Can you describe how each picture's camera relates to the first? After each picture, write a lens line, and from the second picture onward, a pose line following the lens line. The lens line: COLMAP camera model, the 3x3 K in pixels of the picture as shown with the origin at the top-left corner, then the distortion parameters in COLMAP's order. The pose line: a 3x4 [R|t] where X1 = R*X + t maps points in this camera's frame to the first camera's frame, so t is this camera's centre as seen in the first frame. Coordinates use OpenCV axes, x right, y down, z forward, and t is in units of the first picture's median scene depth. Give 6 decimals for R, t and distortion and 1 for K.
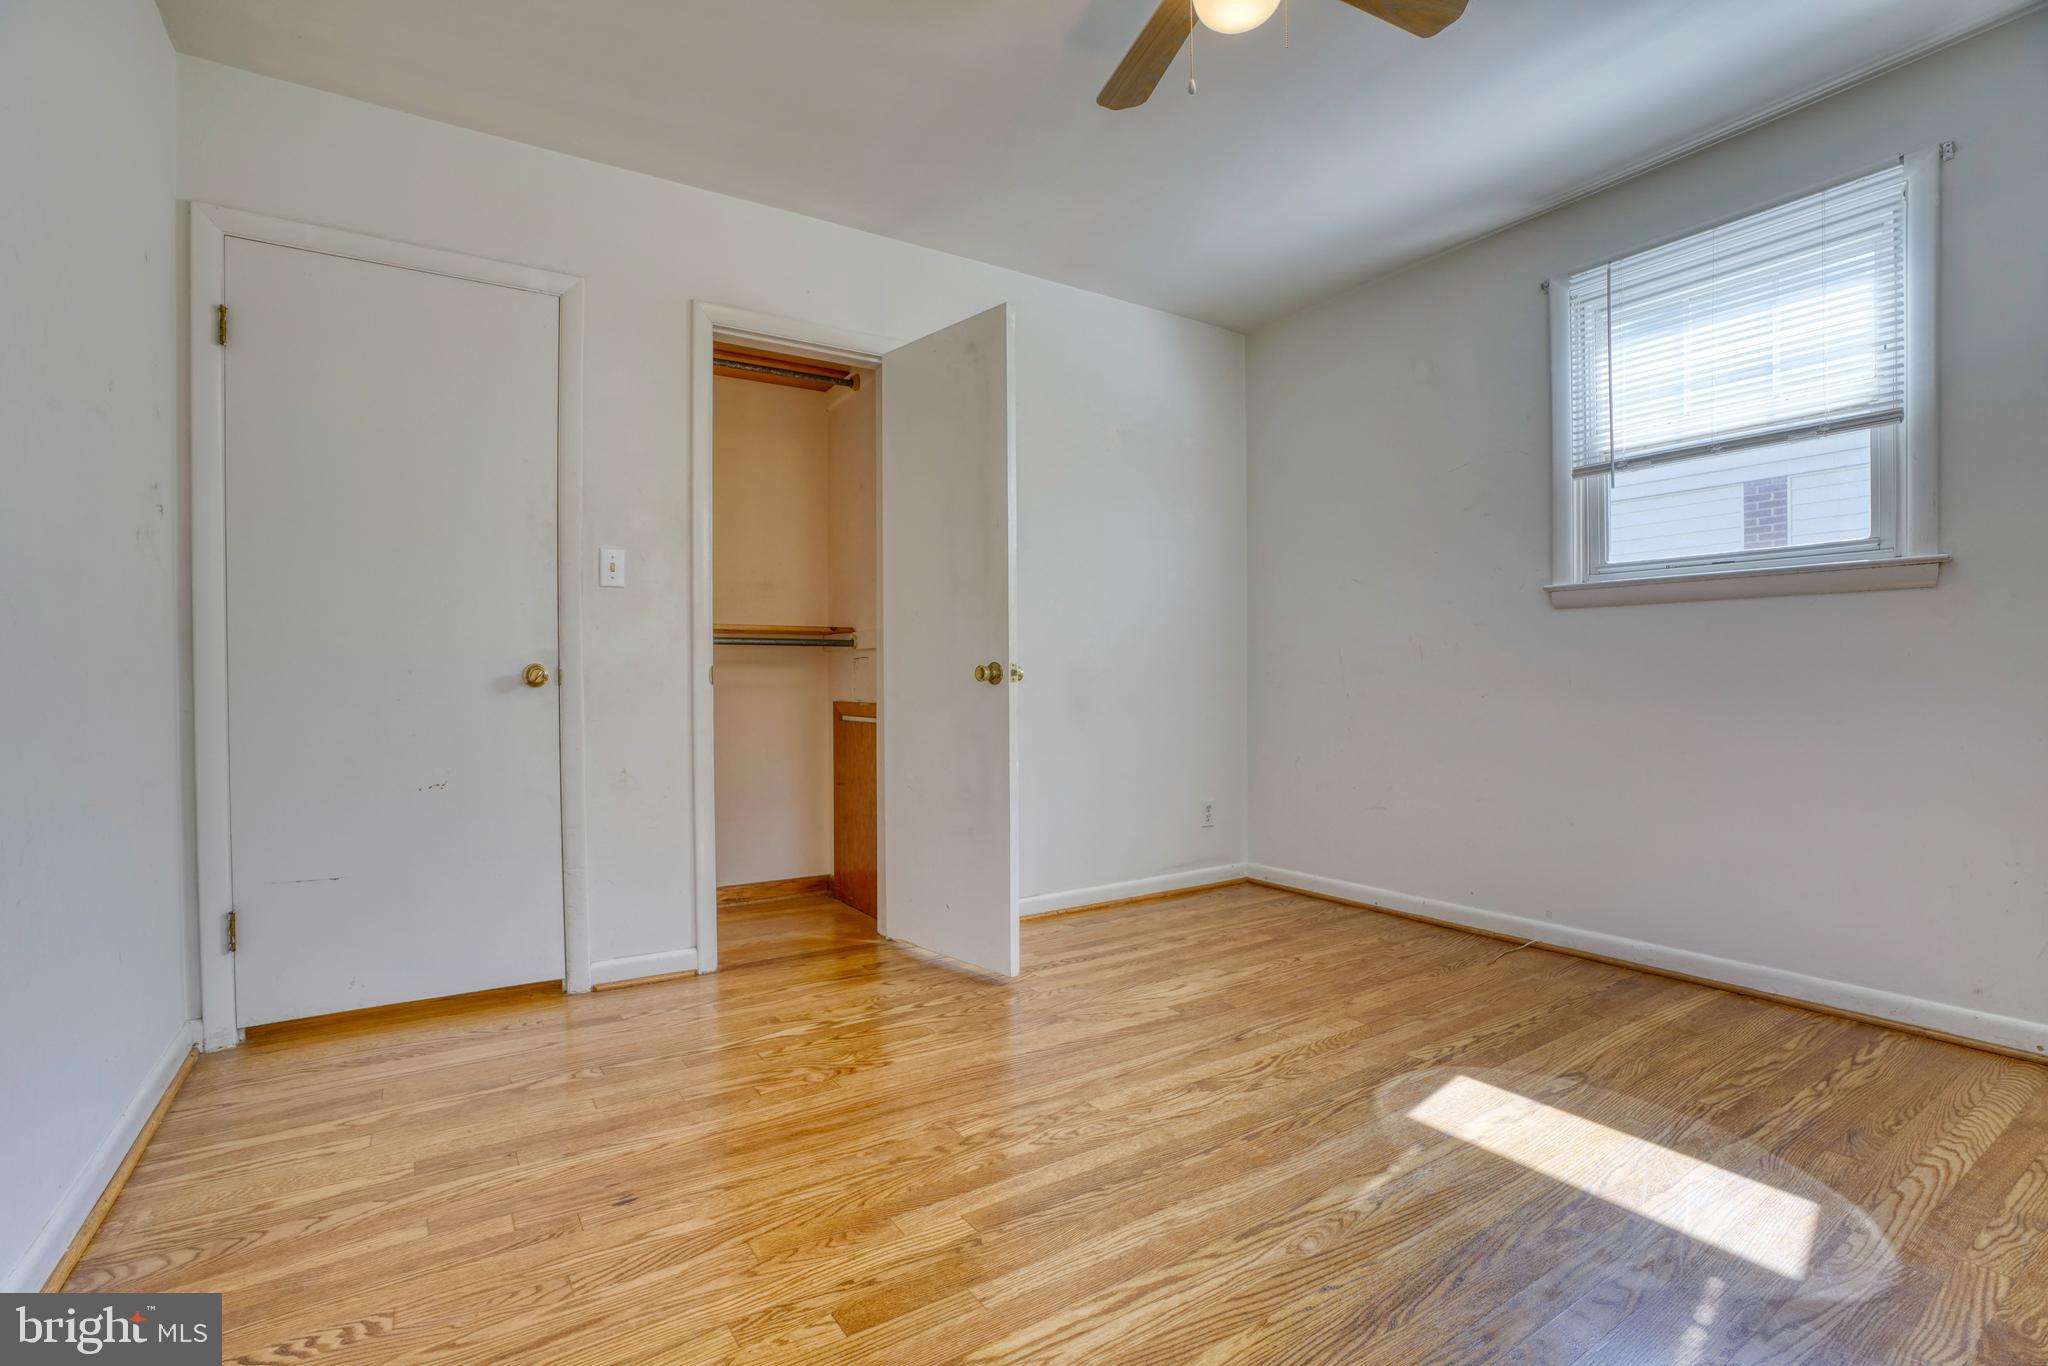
lens RADIAL K [[939.8, 0, 1005.9], [0, 939.8, 685.9], [0, 0, 1]] dist [-0.072690, 0.031834]
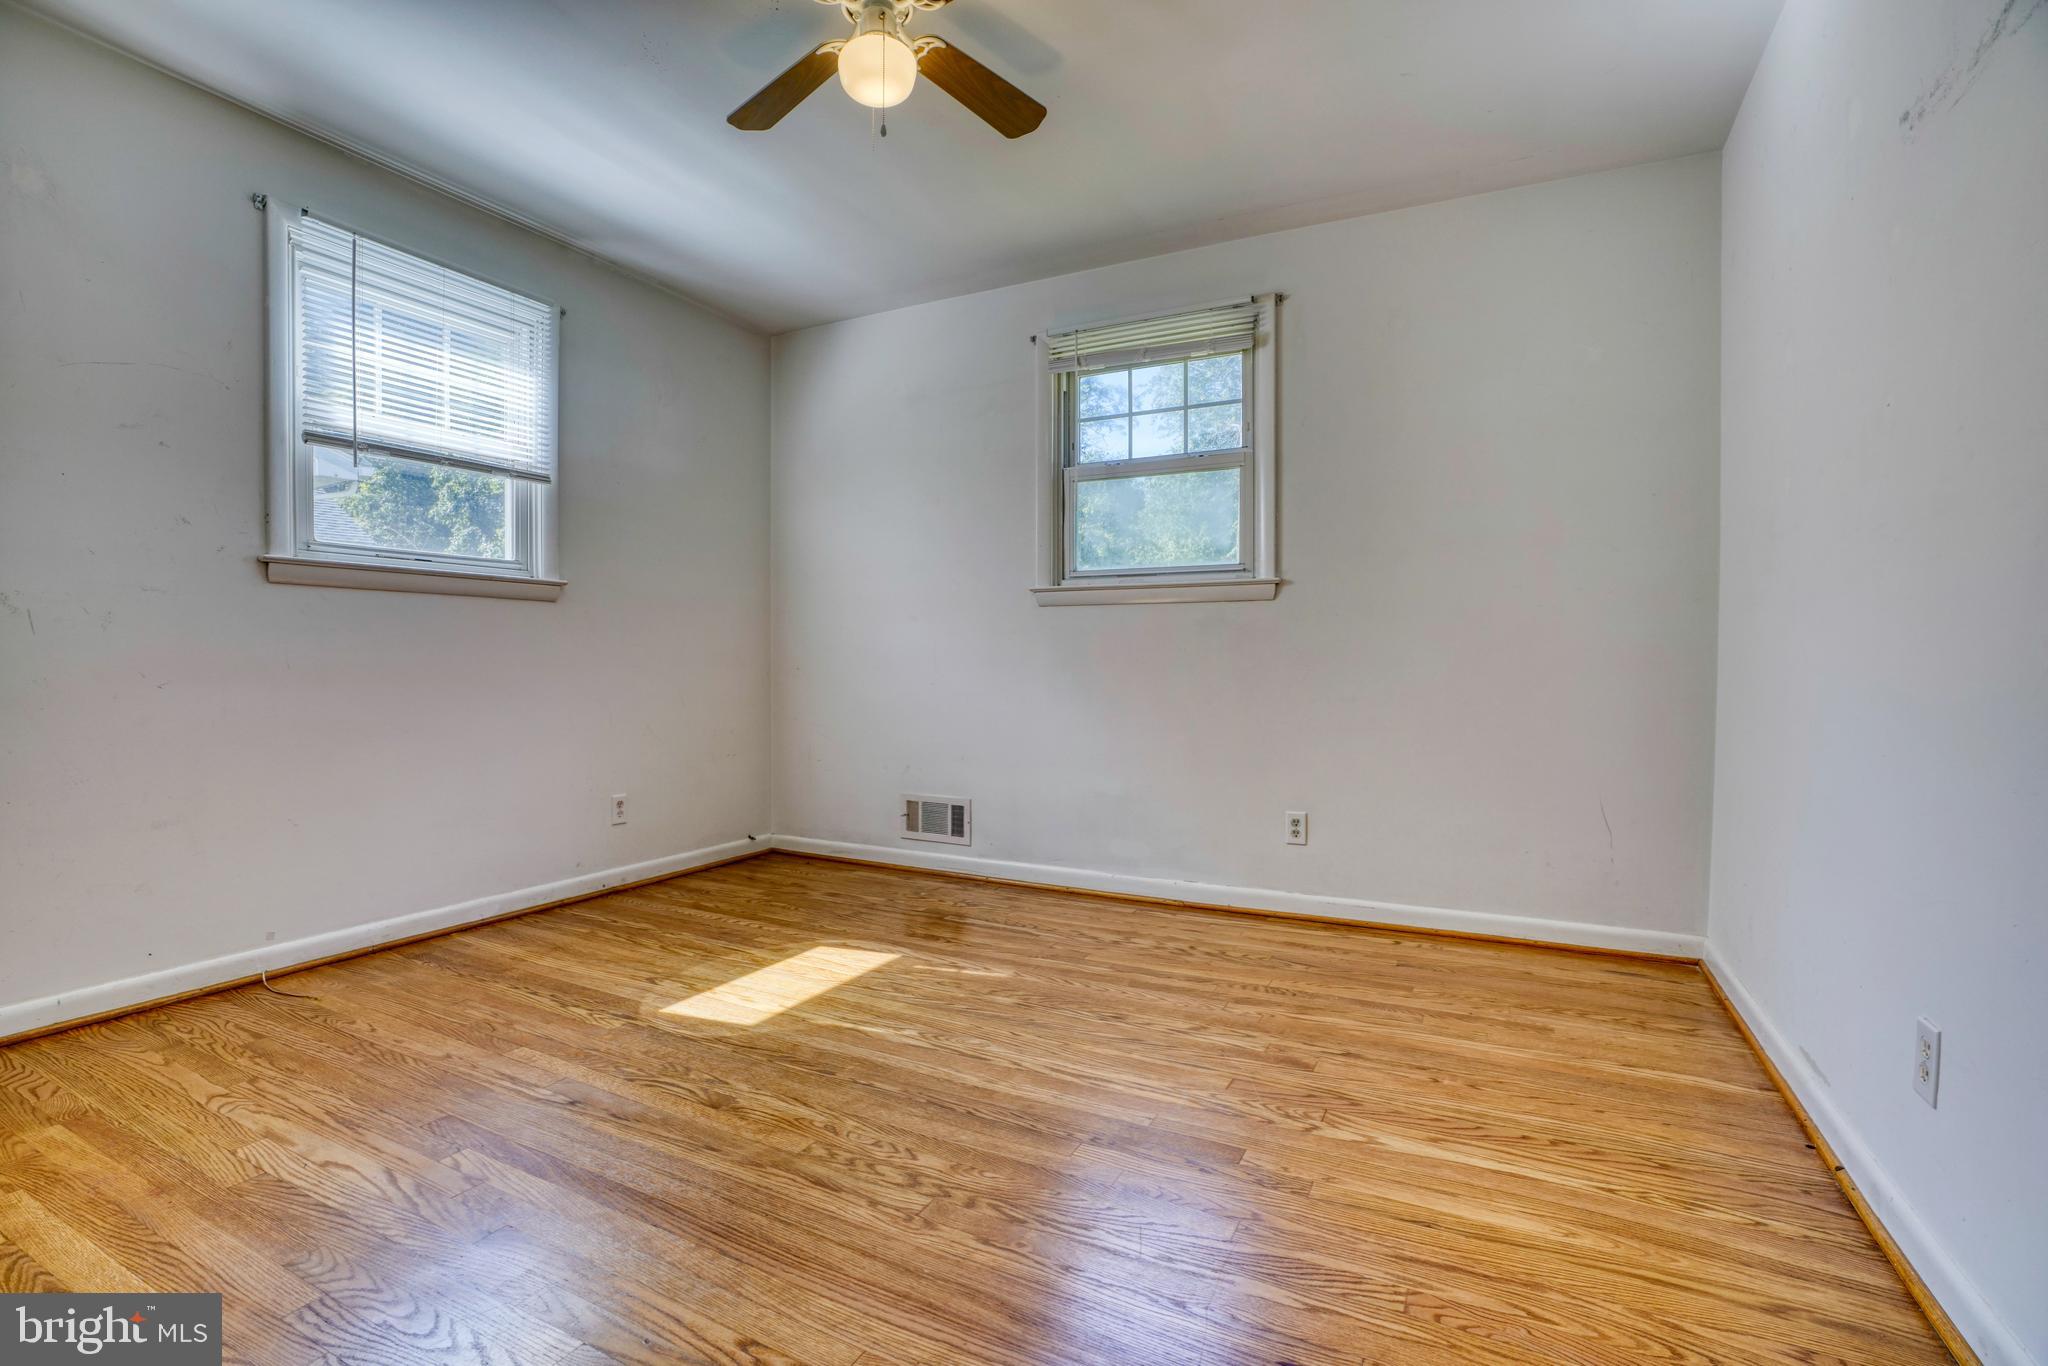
lens RADIAL K [[939.8, 0, 1005.9], [0, 939.8, 685.9], [0, 0, 1]] dist [-0.072690, 0.031834]
pose [[-0.481658, -0.018202, 0.876170, -0.749770], [0.005953, 0.999693, 0.024041, -0.004336], [-0.876339, 0.016795, -0.481402, 1.238239]]
